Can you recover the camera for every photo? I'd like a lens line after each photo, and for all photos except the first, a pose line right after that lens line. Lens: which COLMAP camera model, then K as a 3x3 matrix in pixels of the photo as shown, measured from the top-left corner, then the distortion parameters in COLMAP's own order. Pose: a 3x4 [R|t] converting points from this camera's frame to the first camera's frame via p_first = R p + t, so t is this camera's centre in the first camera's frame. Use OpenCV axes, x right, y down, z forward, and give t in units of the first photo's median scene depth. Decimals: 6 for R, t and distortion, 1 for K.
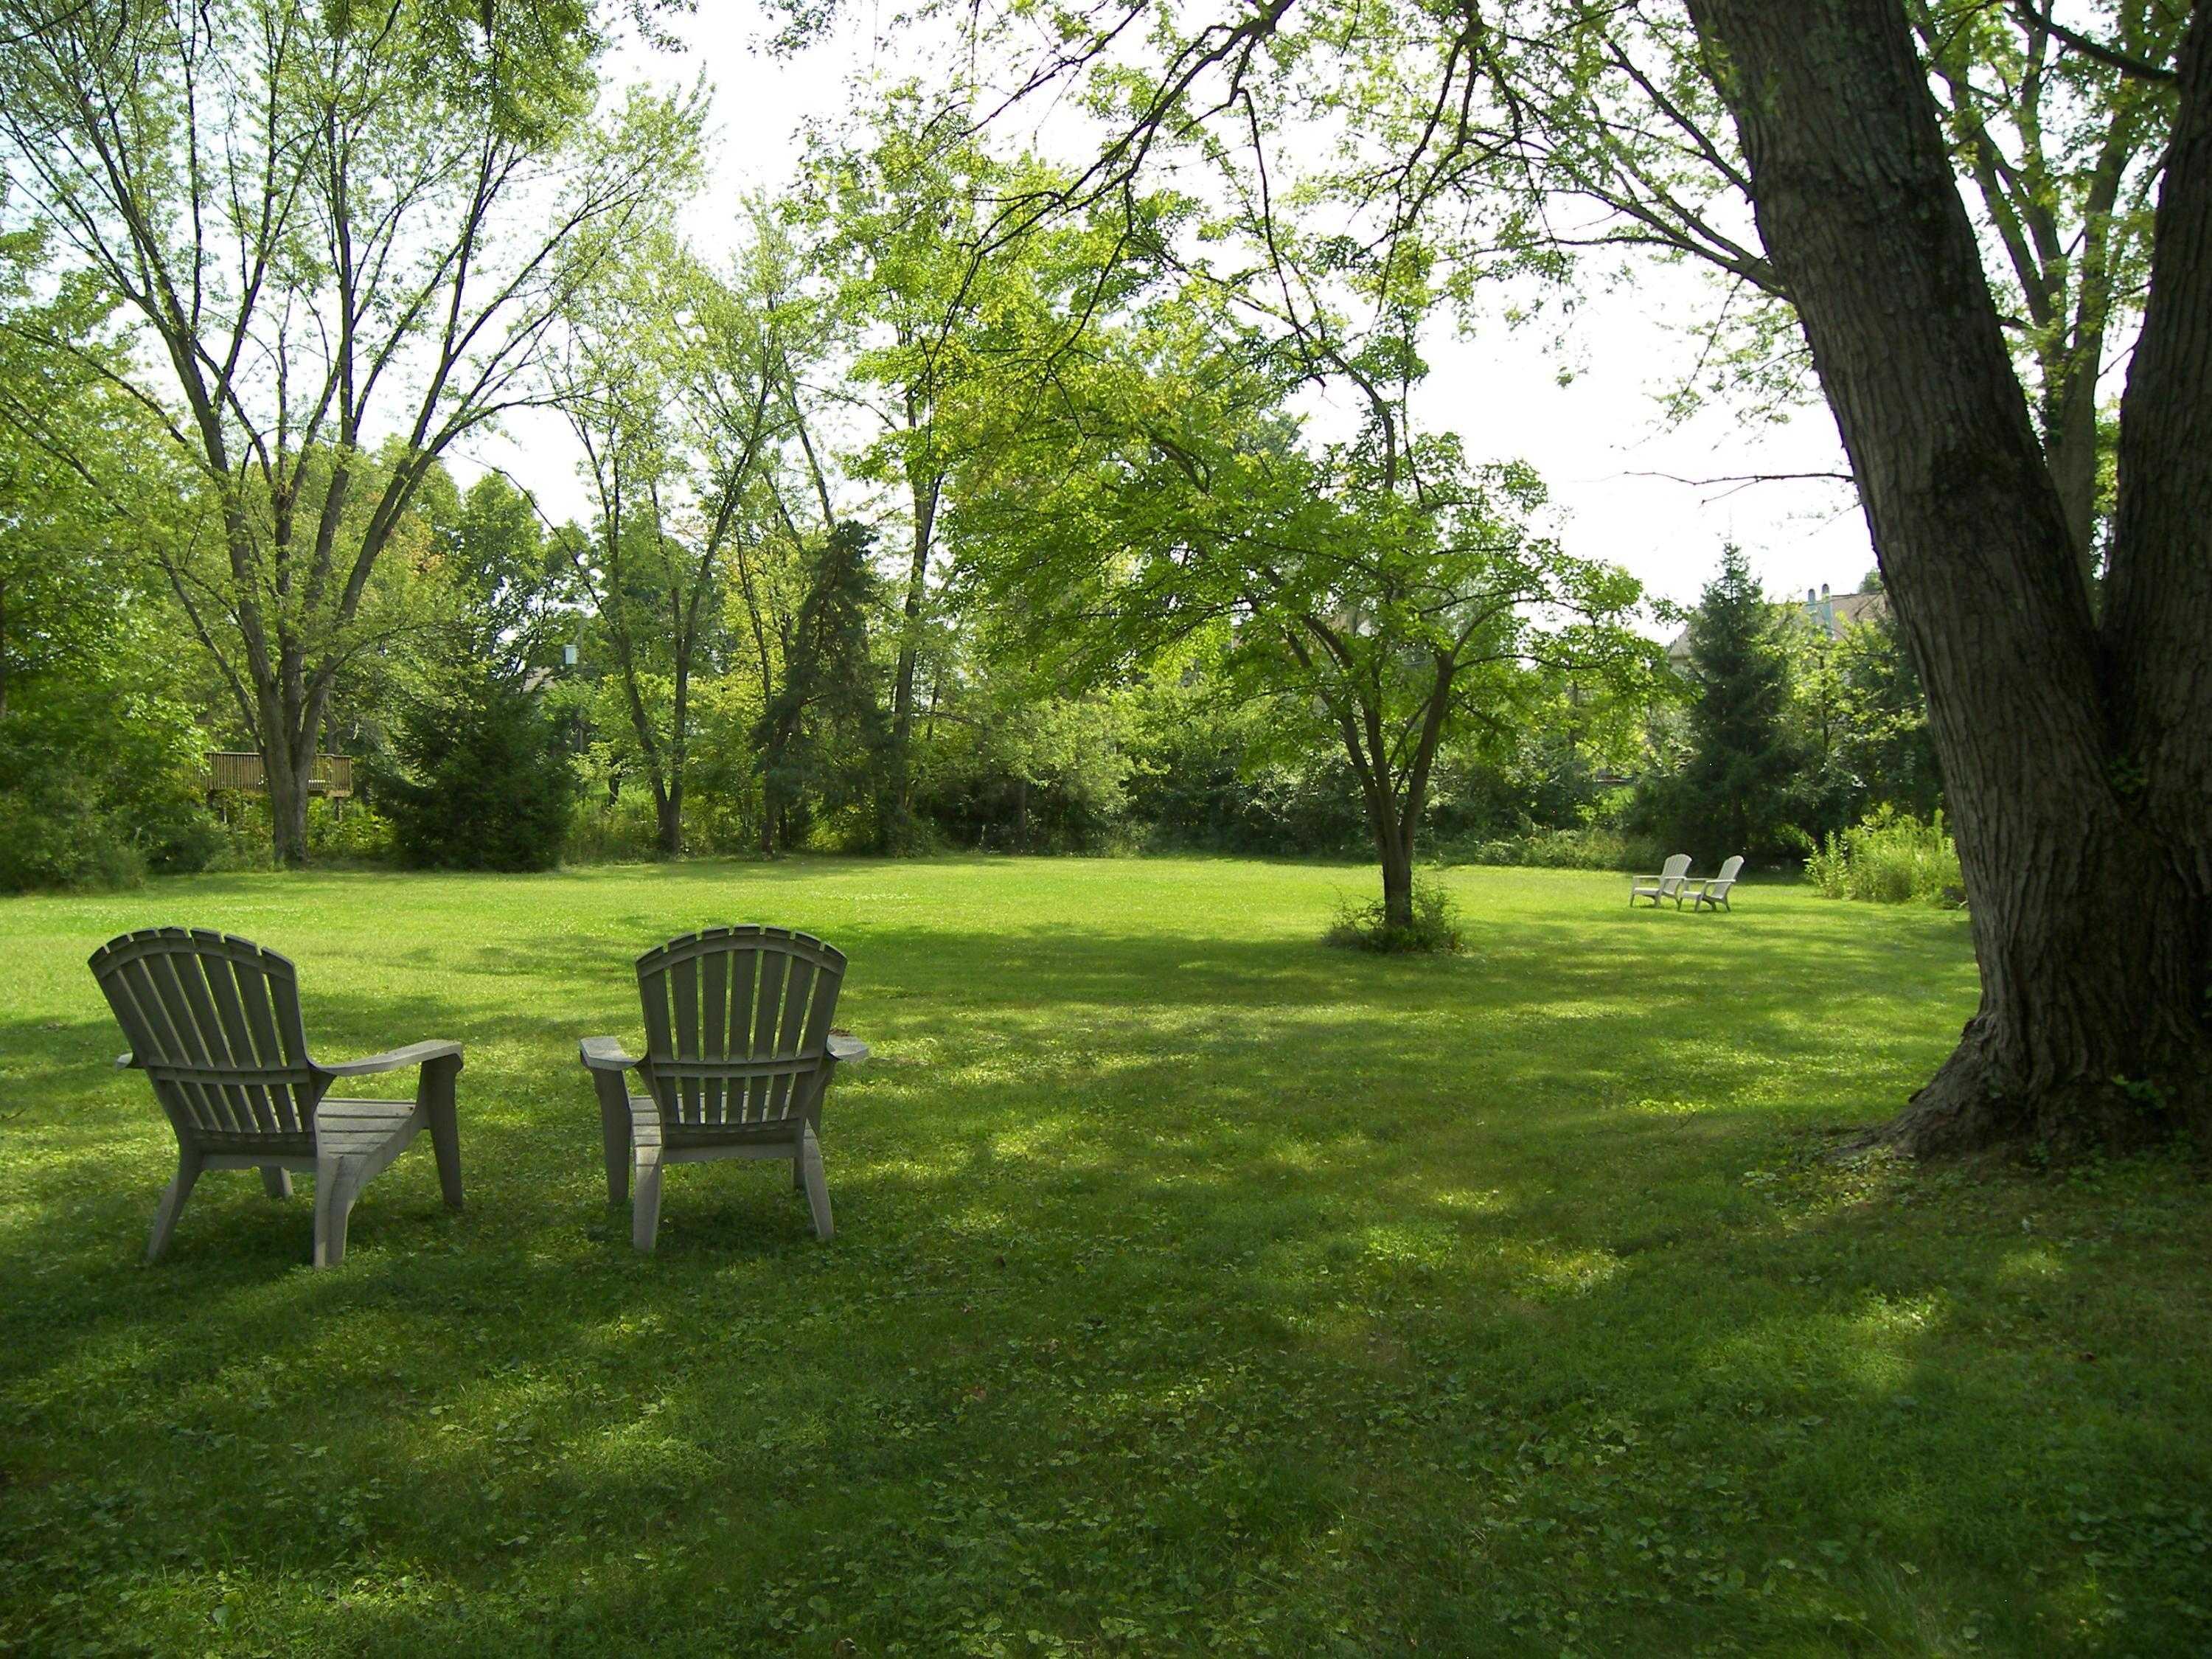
lens RADIAL K [[1558.0, 0, 1165.8], [0, 1558.0, 805.3], [0, 0, 1]] dist [-0.149723, 0.100747]
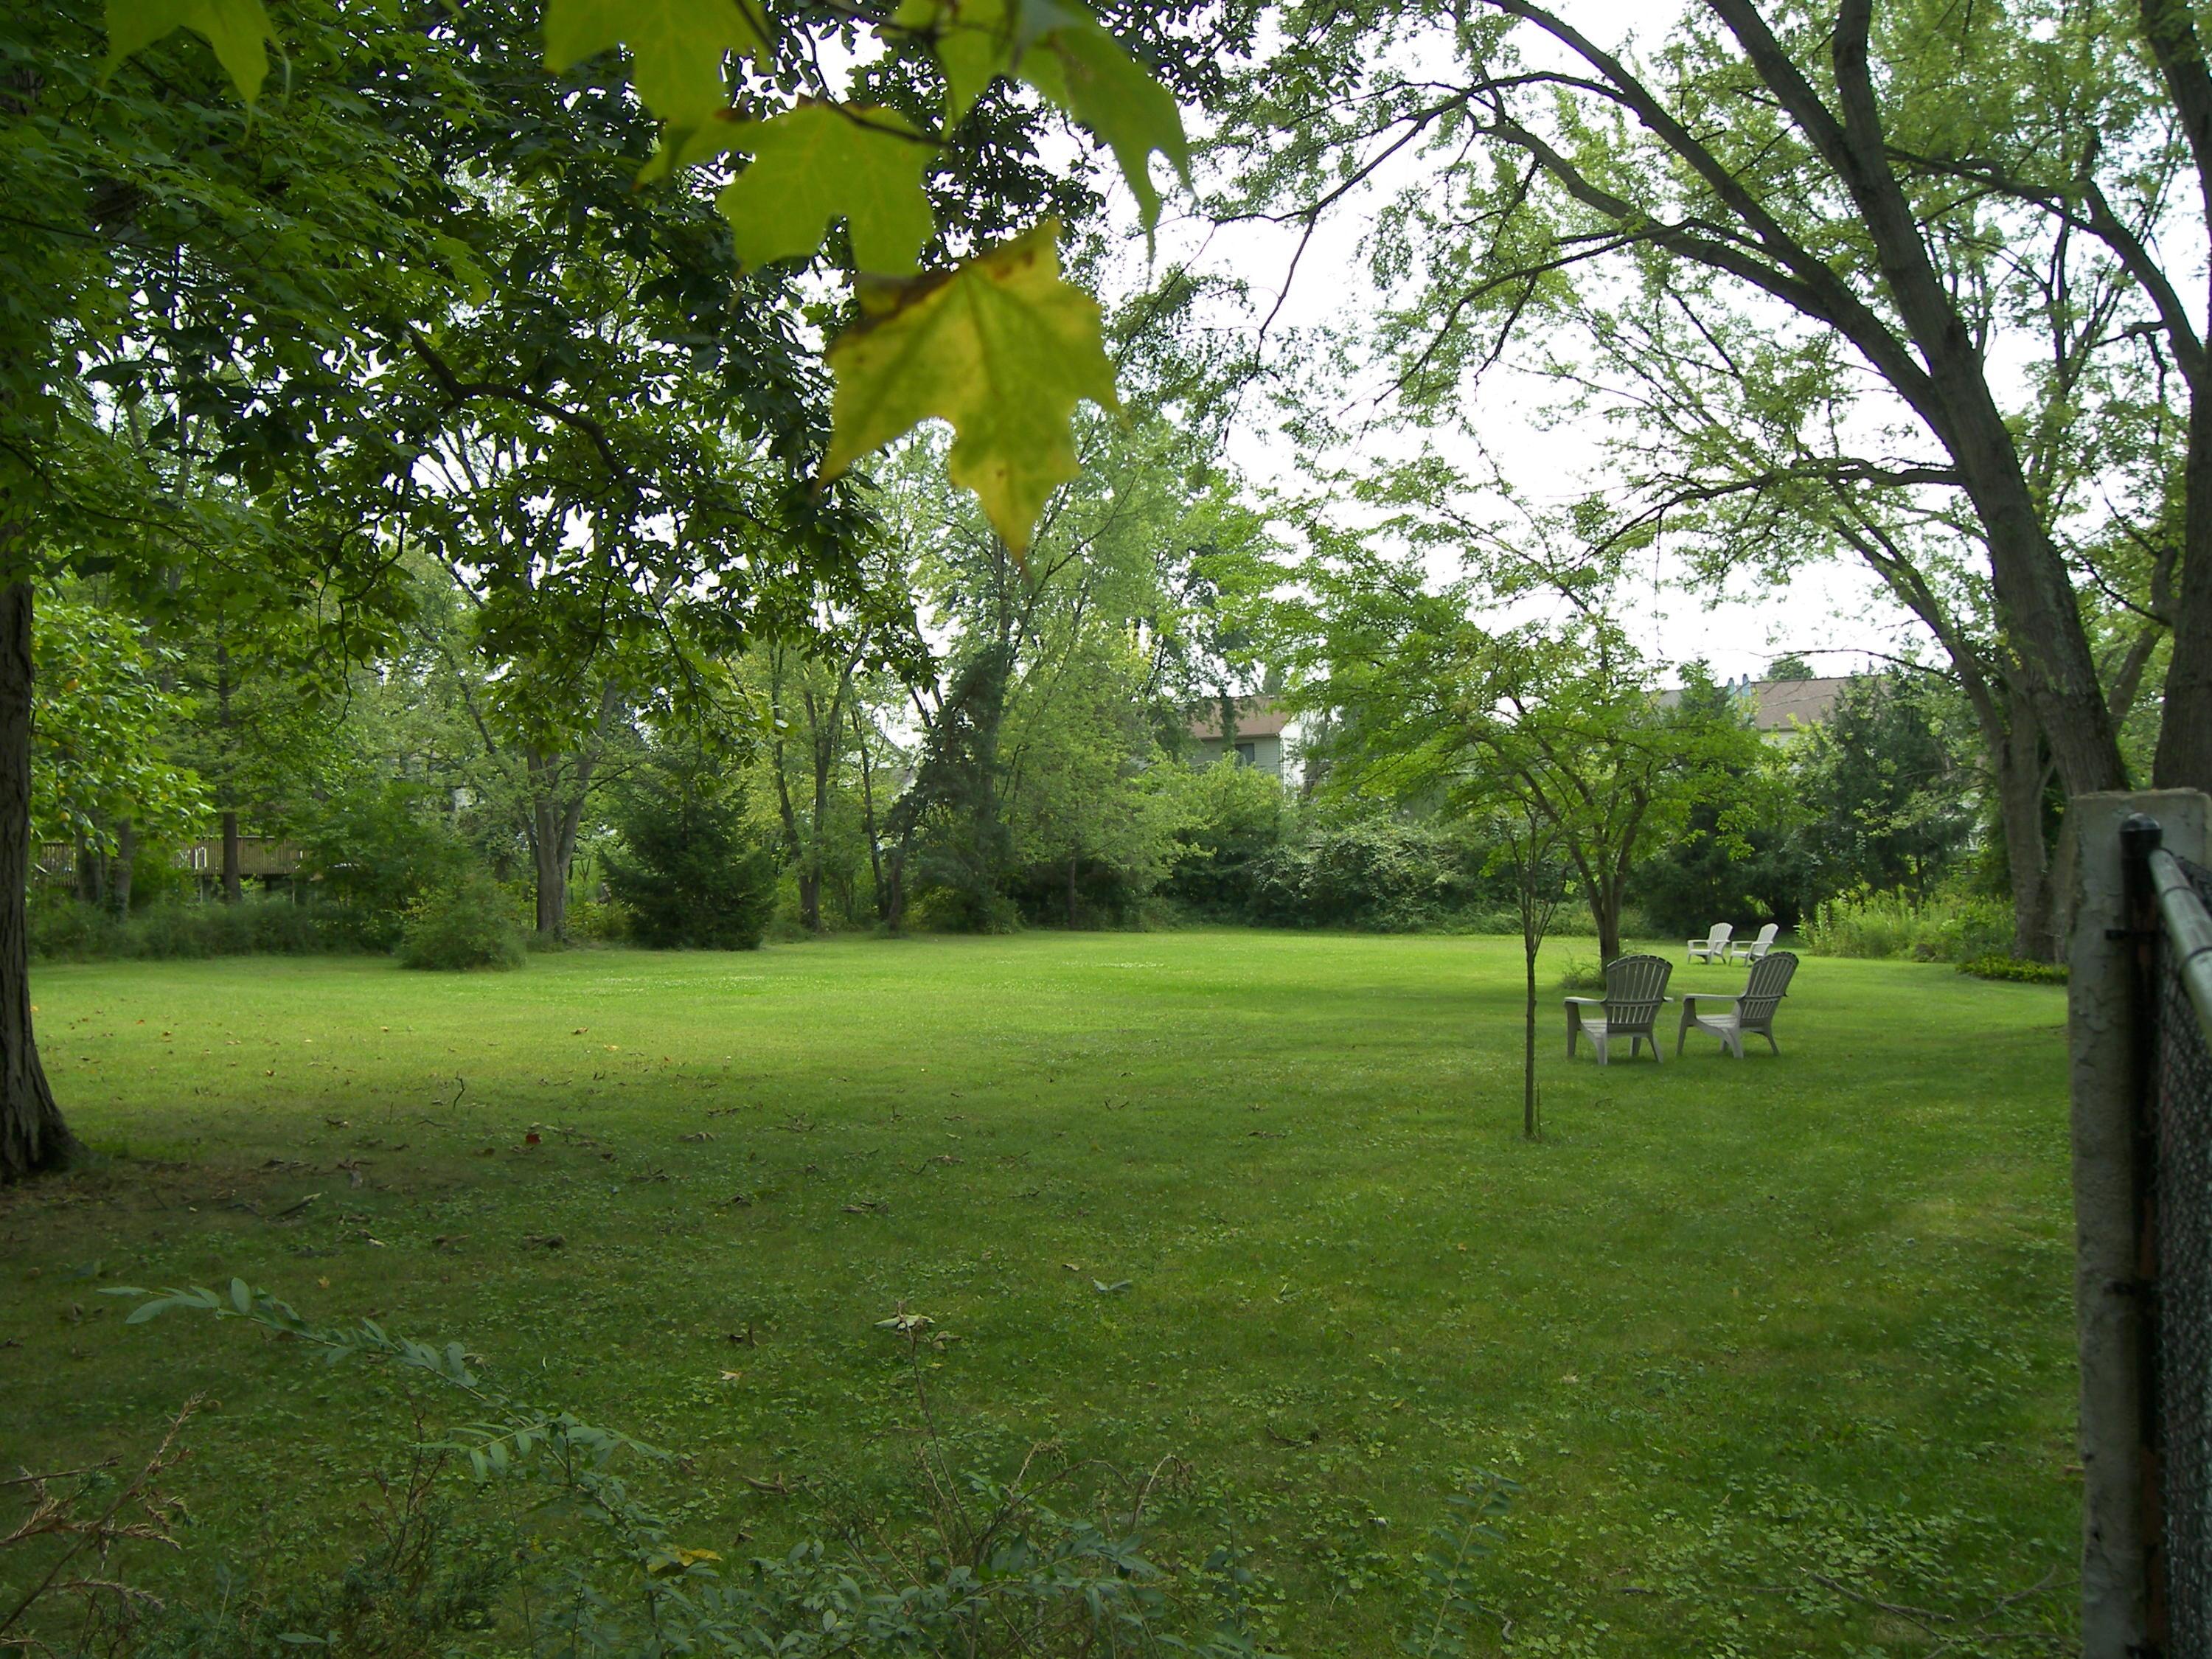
lens RADIAL K [[1806.5, 0, 1145.4], [0, 1806.5, 810.7], [0, 0, 1]] dist [-0.131711, 0.126068]
pose [[0.990037, -0.001760, 0.140795, -0.355702], [0.006456, 0.999438, -0.032904, -0.016046], [-0.140658, 0.033486, 0.989492, -0.421971]]
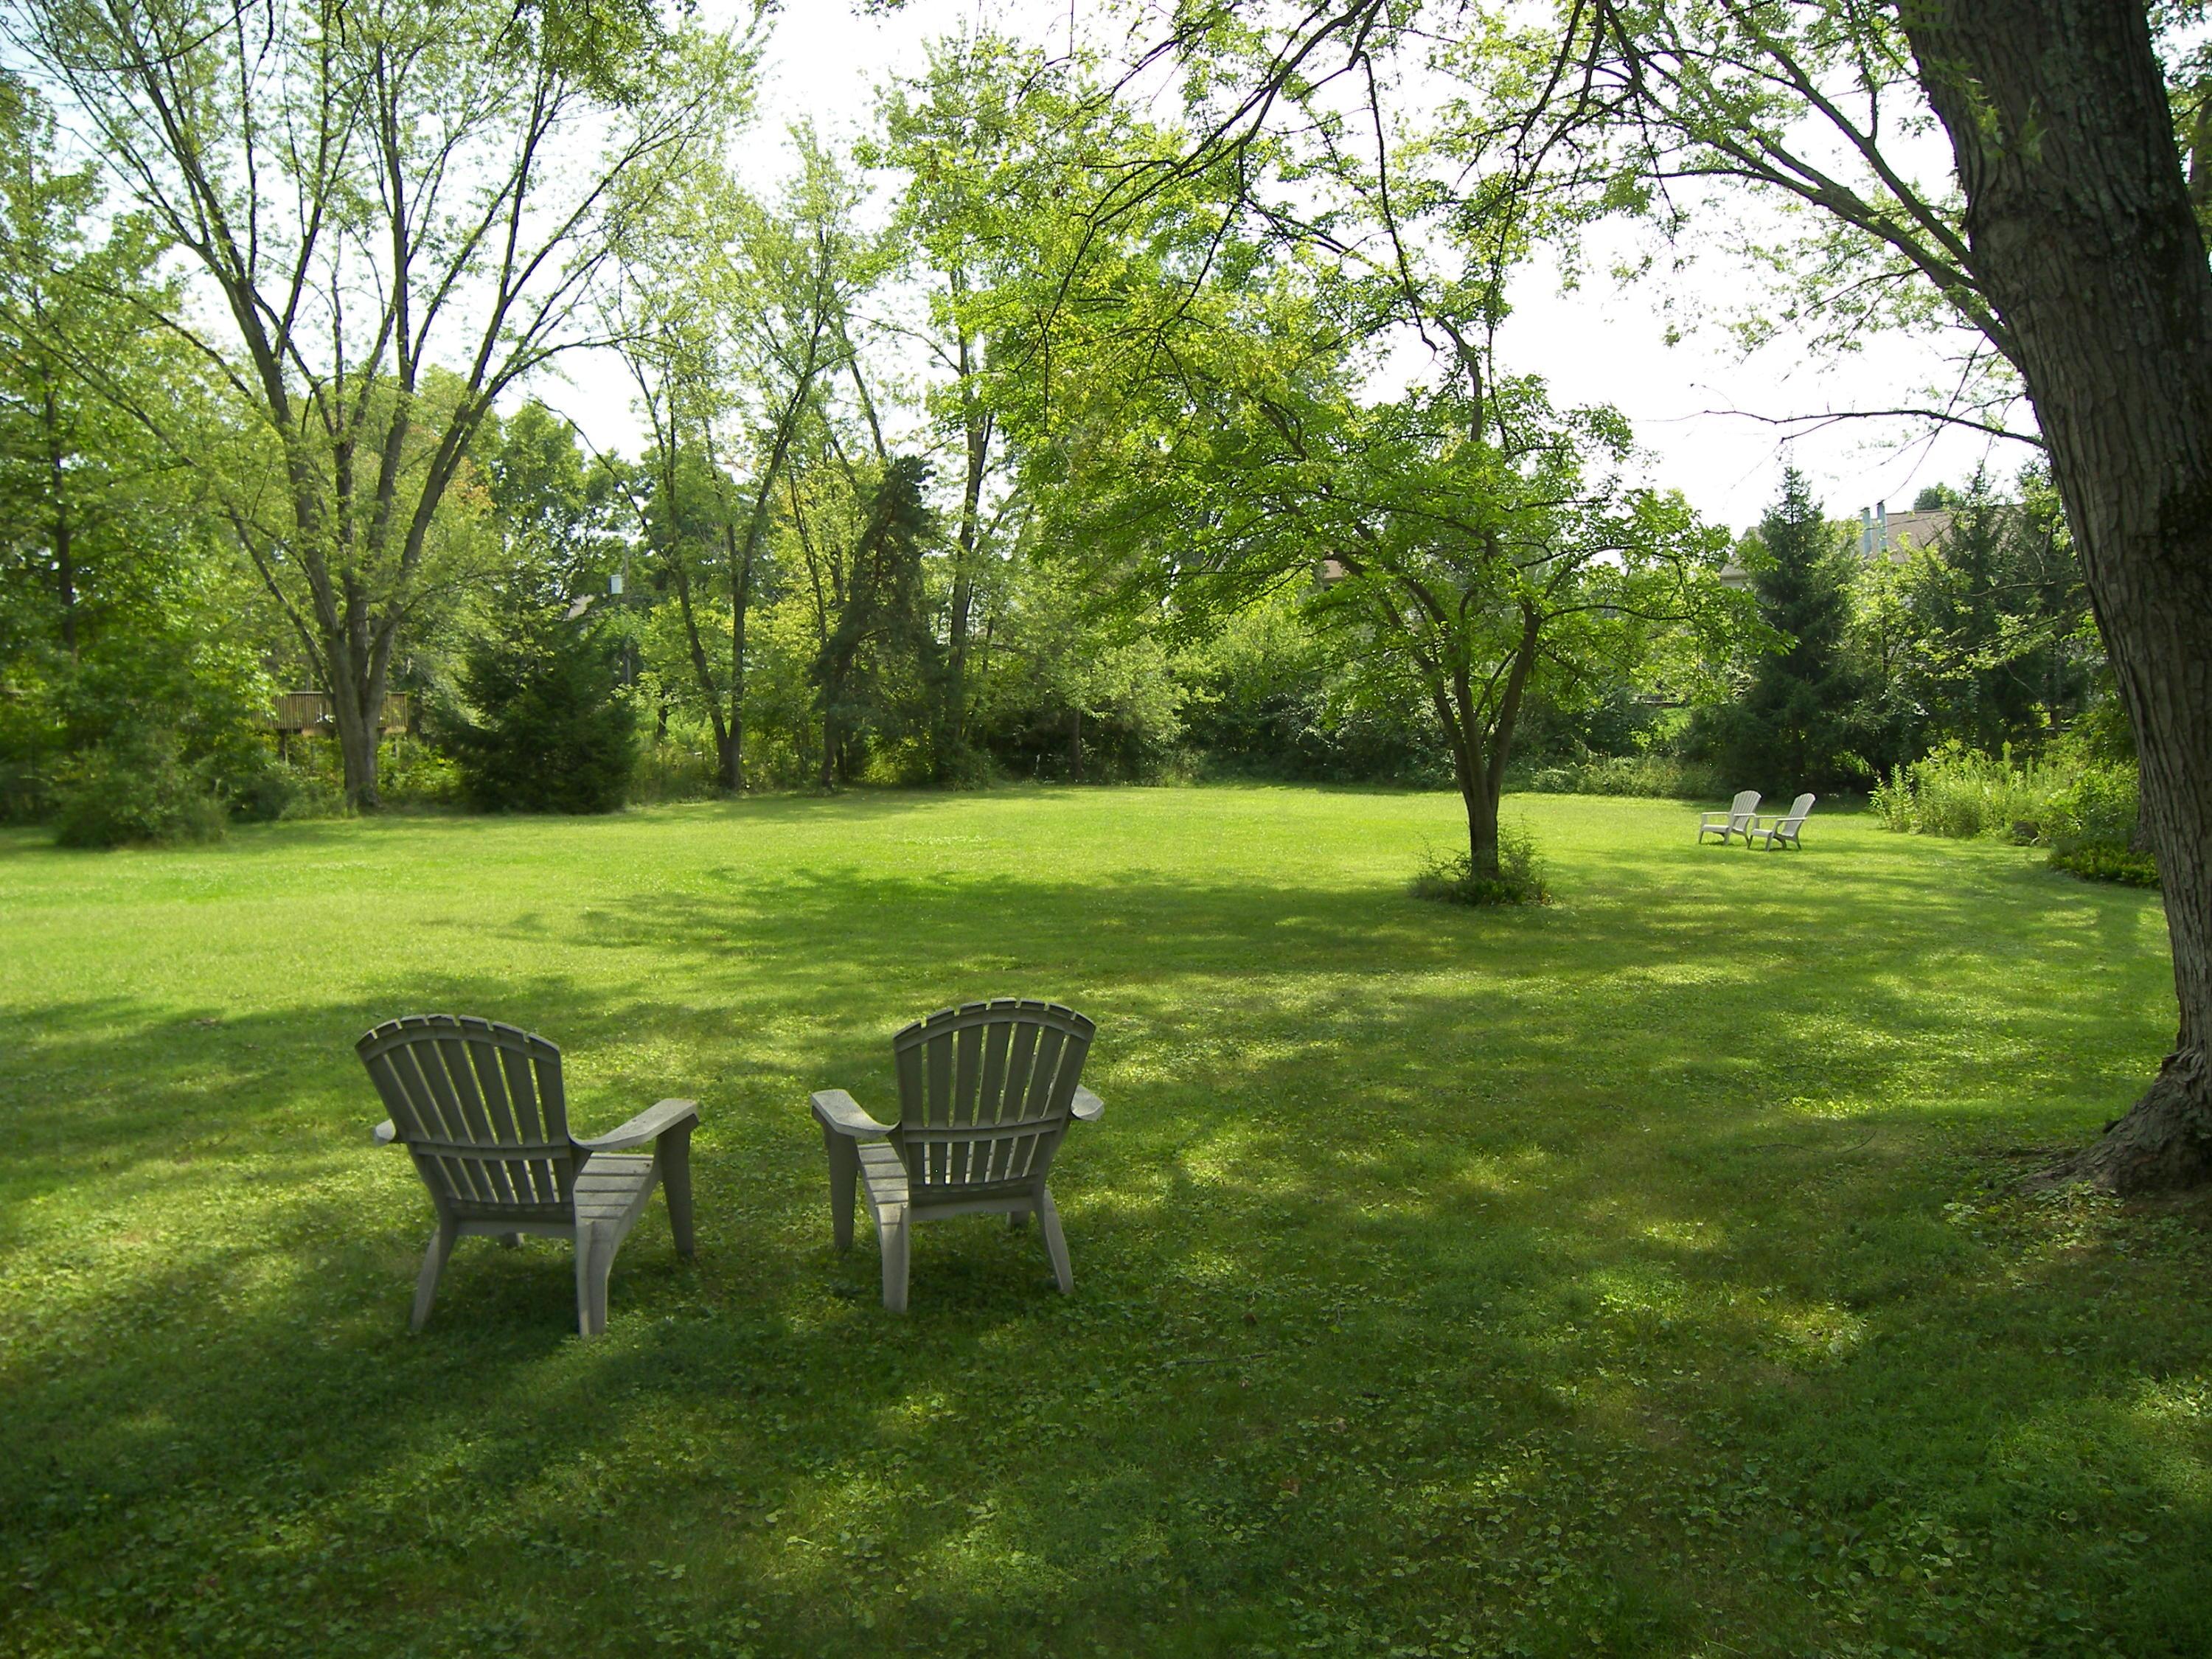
lens RADIAL K [[1558.0, 0, 1161.1], [0, 1558.0, 803.0], [0, 0, 1]] dist [-0.149723, 0.100747]
pose [[0.999694, -0.006498, -0.023872, -0.022558], [0.007787, 0.998495, 0.054293, -0.016400], [0.023483, -0.054462, 0.998240, -0.000250]]
